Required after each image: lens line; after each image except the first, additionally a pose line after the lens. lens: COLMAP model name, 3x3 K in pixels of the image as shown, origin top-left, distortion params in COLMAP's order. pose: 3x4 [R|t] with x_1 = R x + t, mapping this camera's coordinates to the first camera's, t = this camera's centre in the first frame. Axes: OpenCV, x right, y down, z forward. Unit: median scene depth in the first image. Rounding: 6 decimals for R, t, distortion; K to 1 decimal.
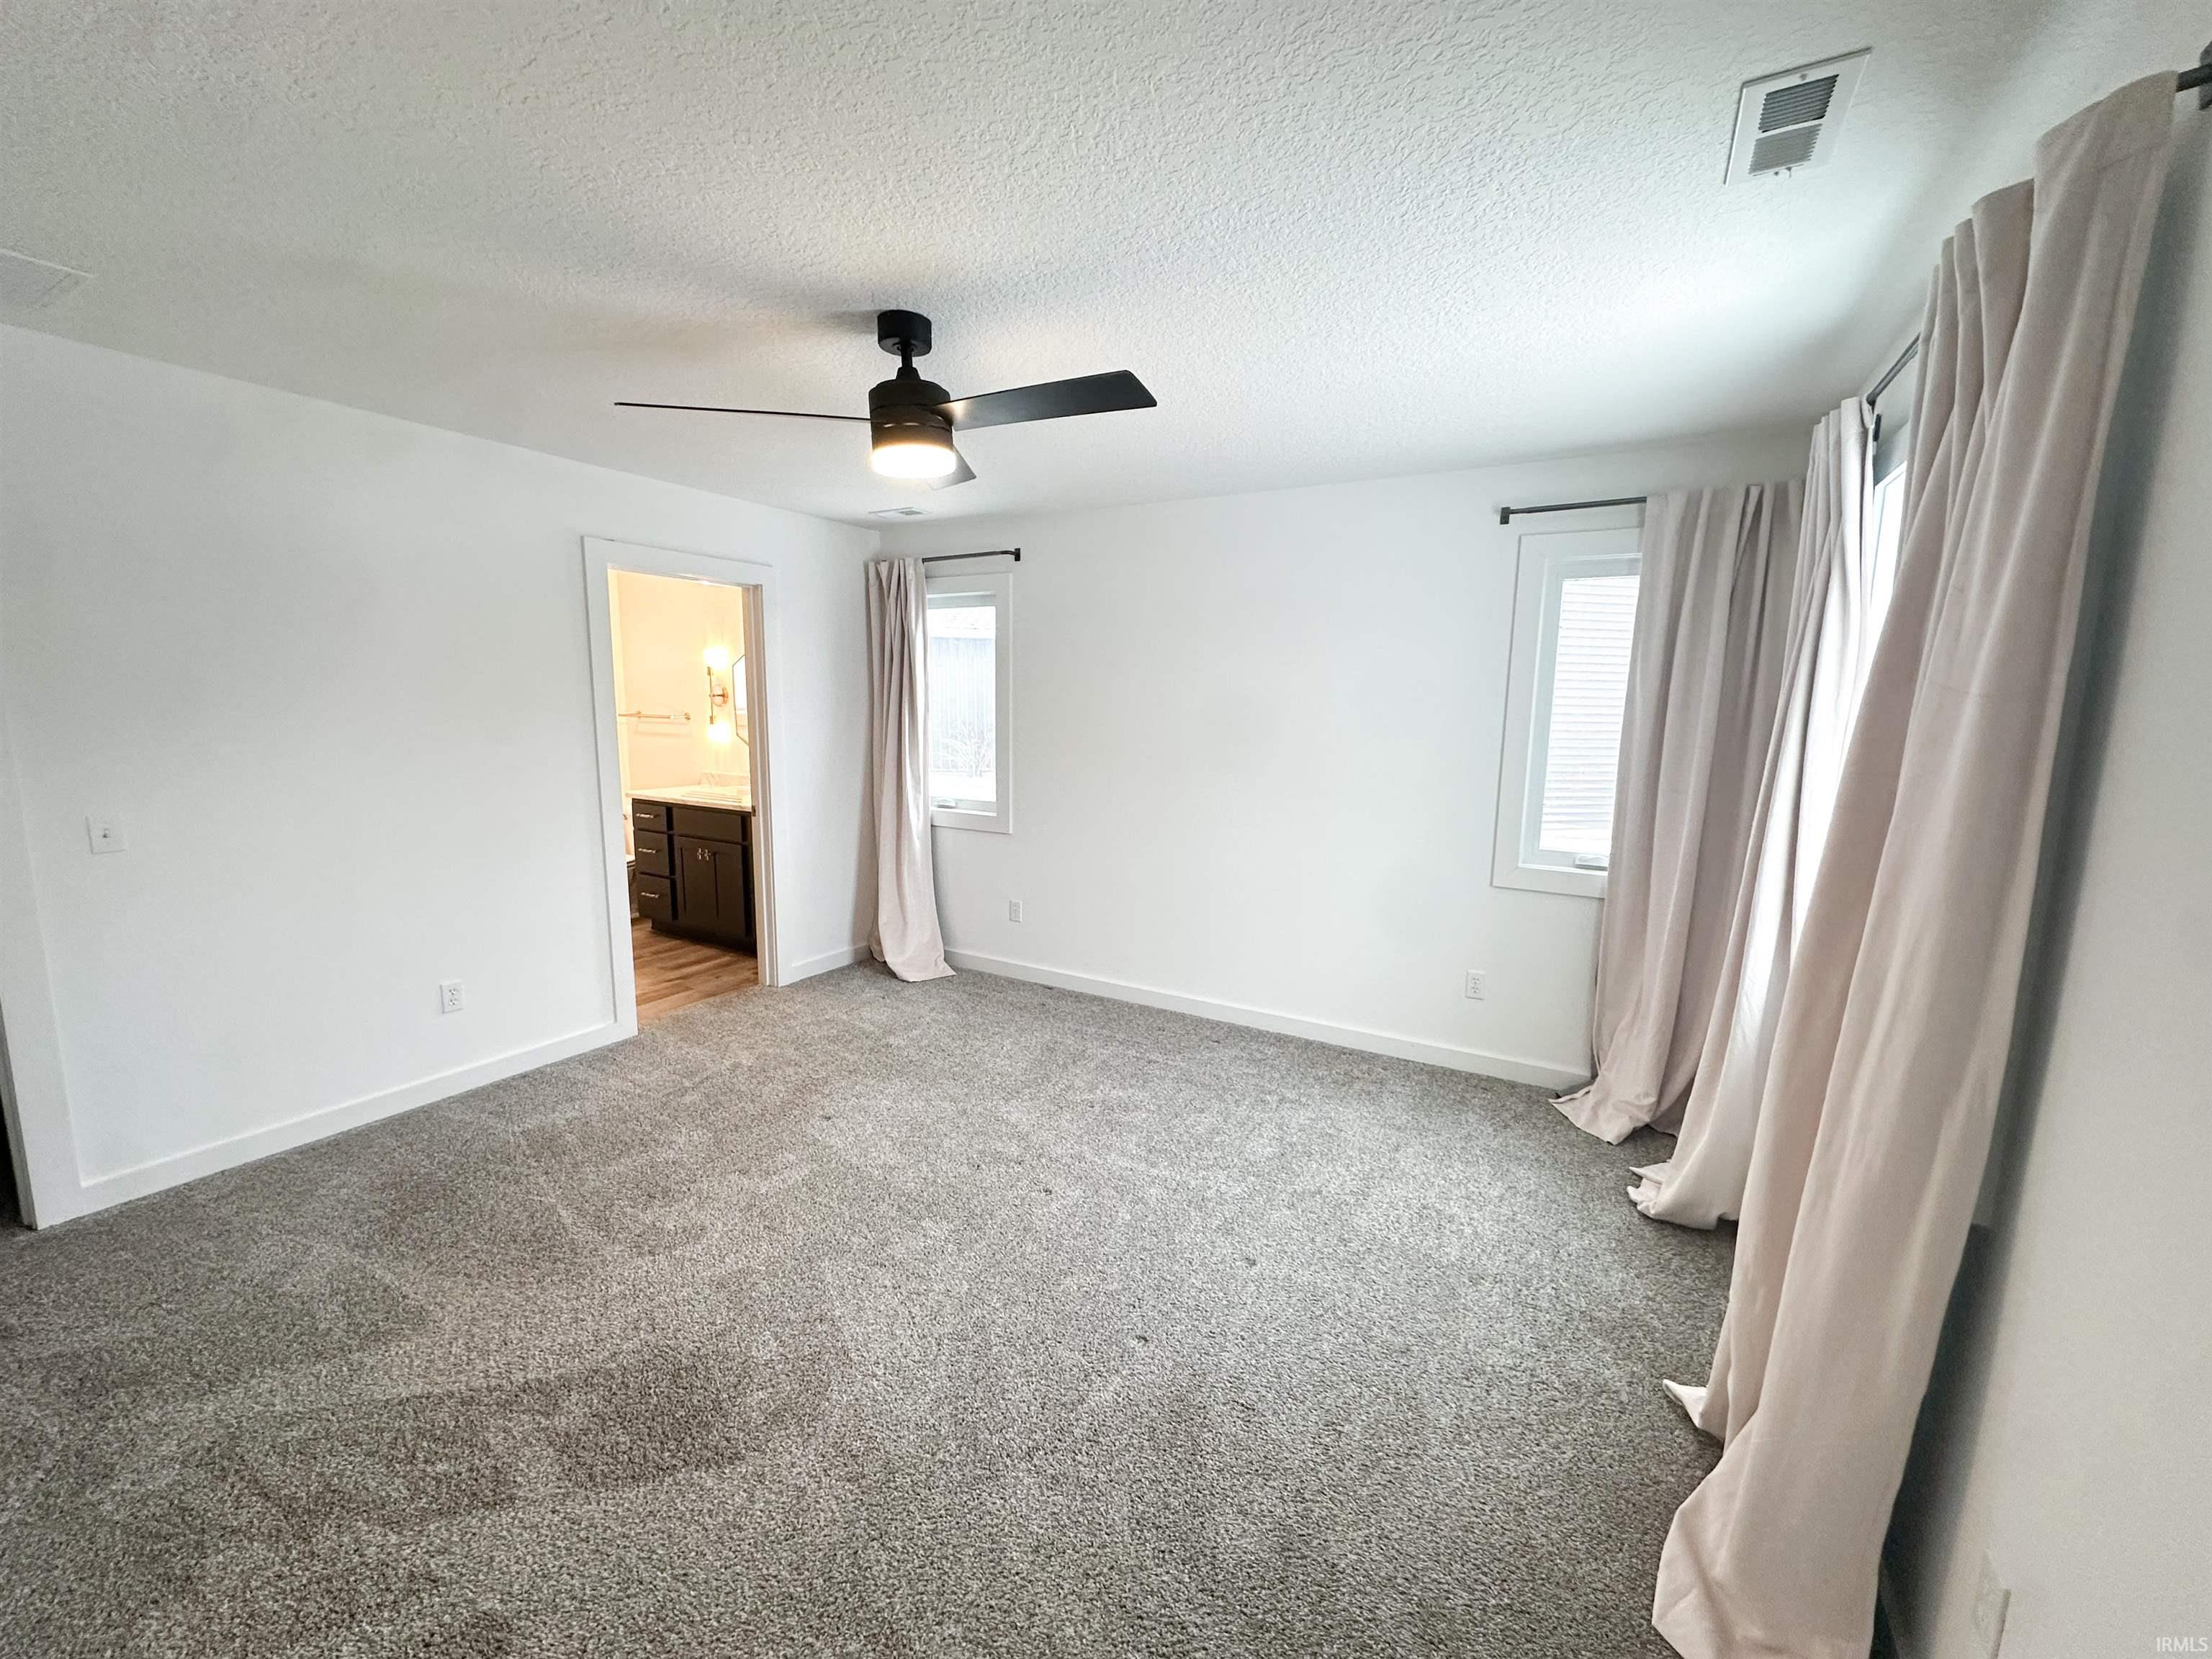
lens RADIAL K [[883.2, 0, 1091.7], [0, 883.2, 832.7], [0, 0, 1]] dist [-0.000001, -0.000214]
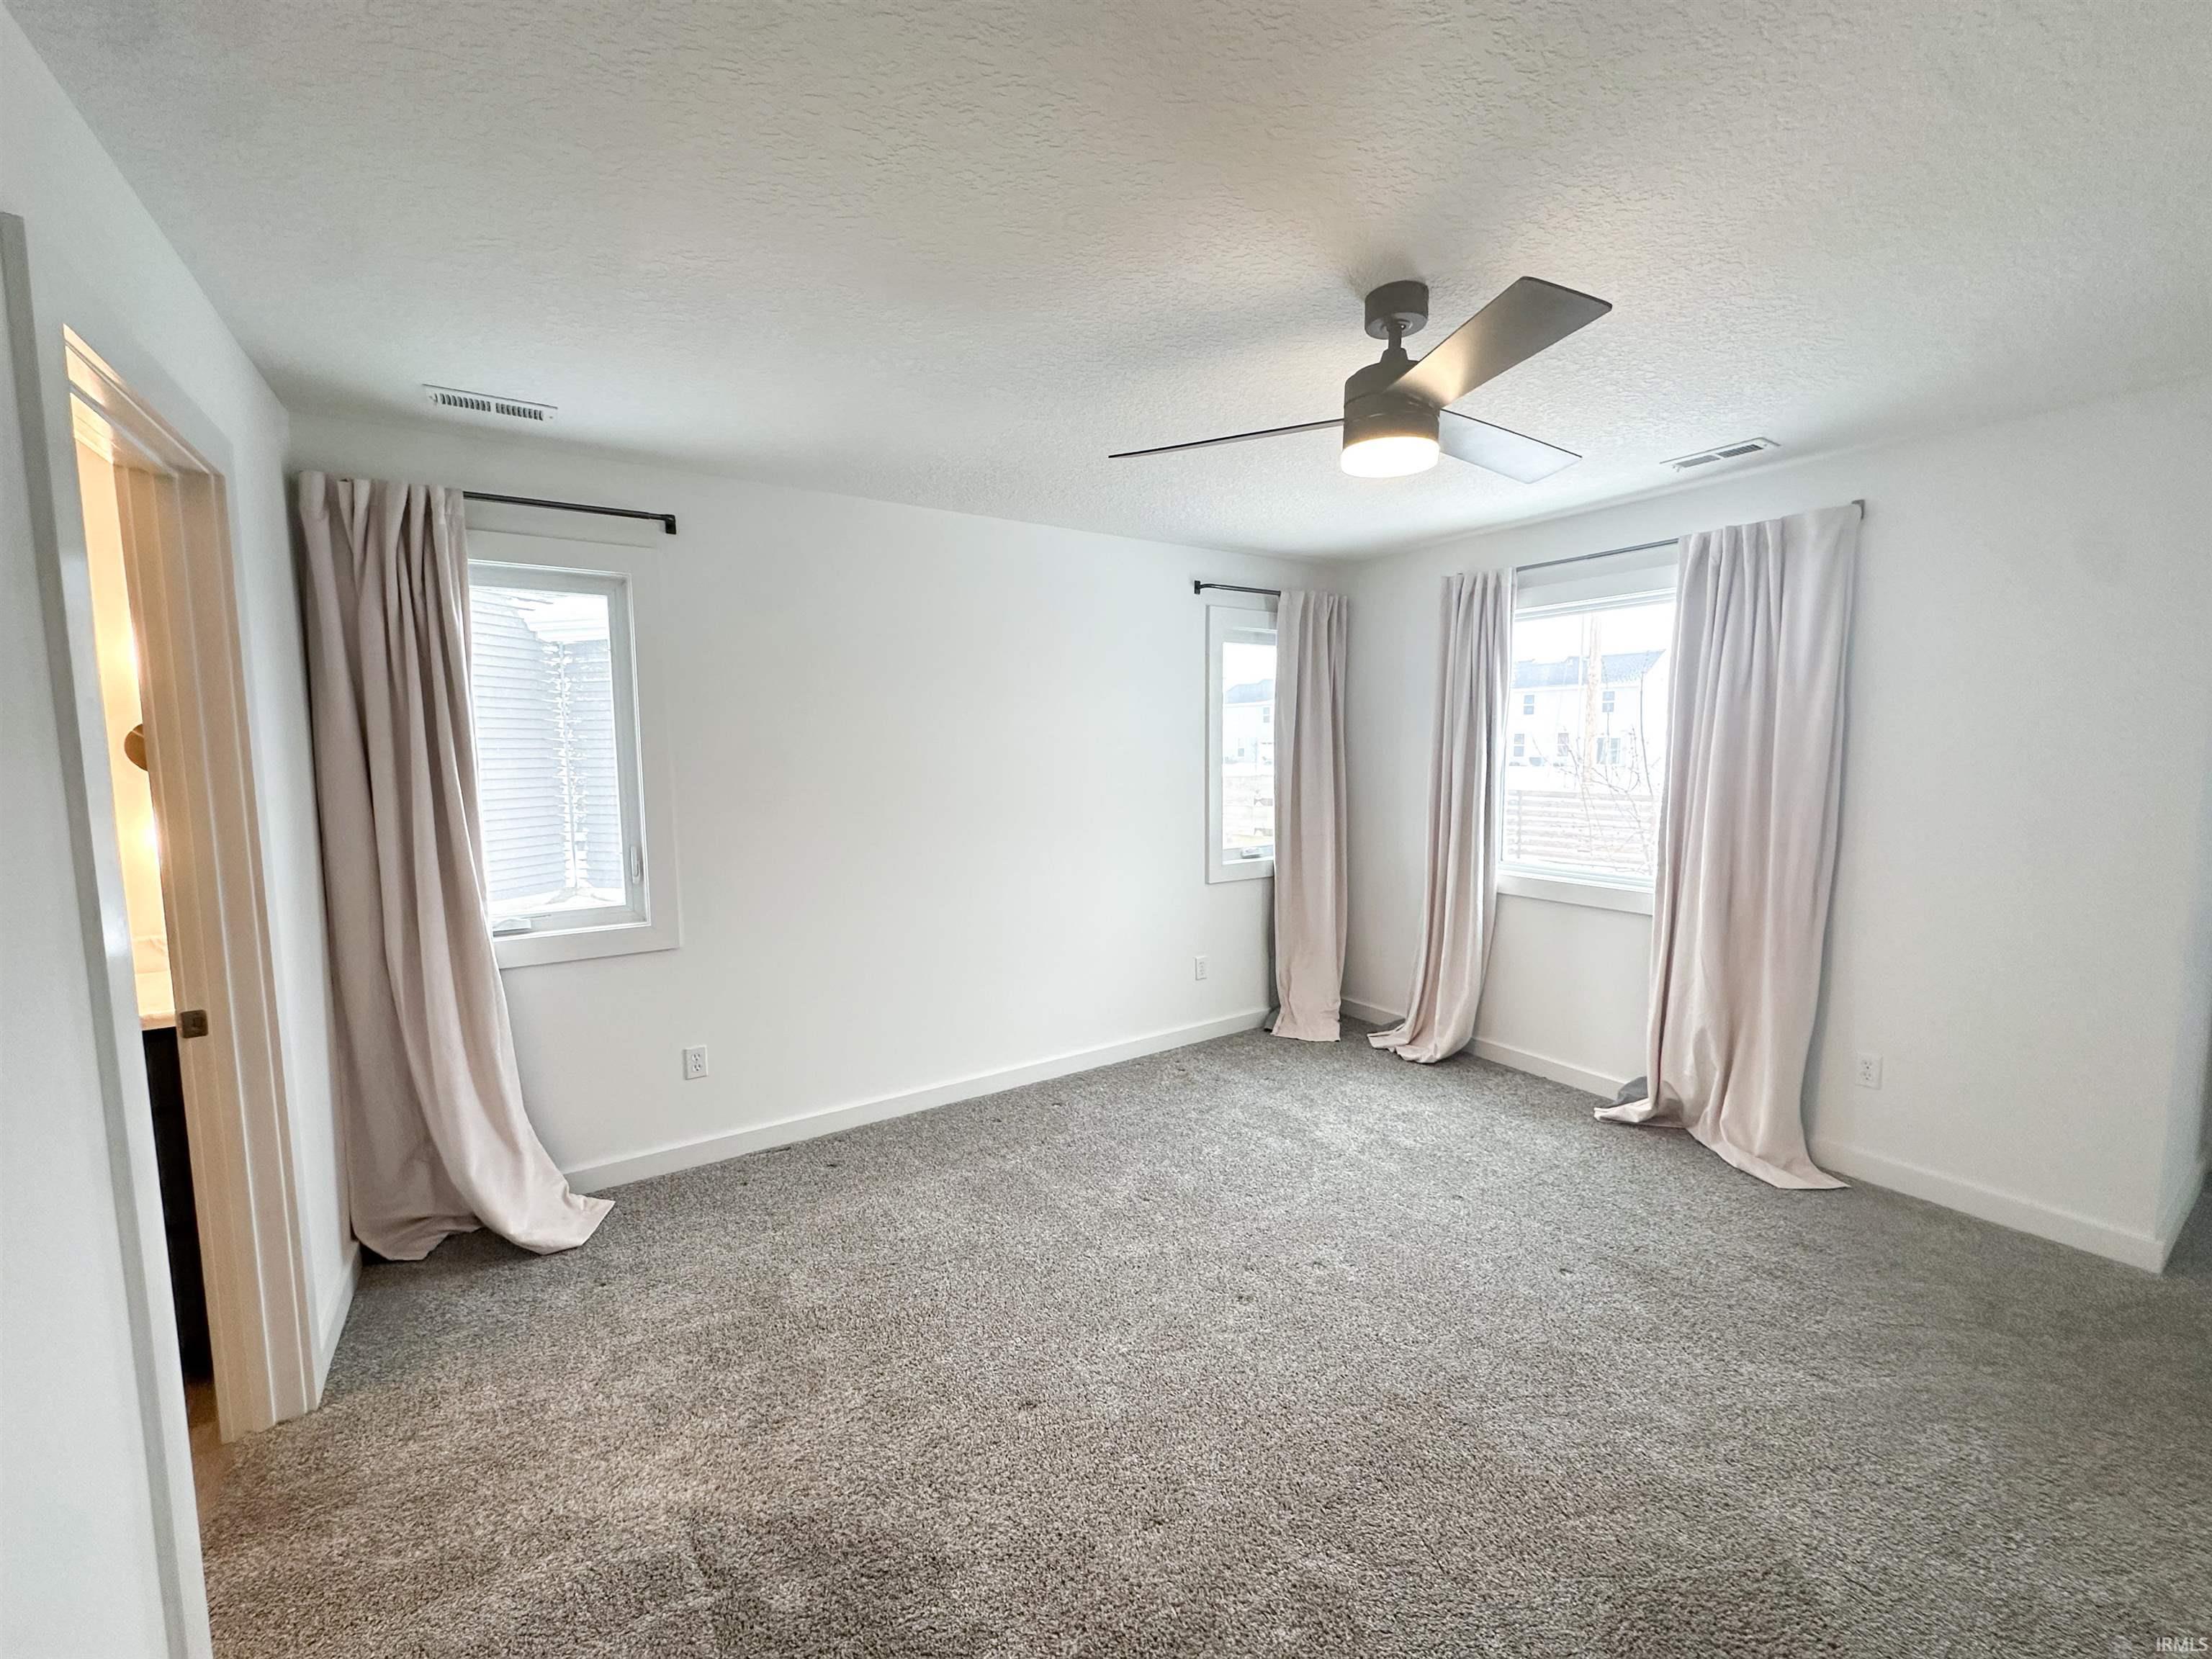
lens RADIAL K [[883.2, 0, 1093.6], [0, 883.2, 835.5], [0, 0, 1]] dist [-0.000001, -0.000214]
pose [[0.445146, -0.103268, 0.889484, -0.660588], [0.155933, 0.987091, 0.036563, -0.070689], [-0.881777, 0.122424, 0.455502, 0.532551]]
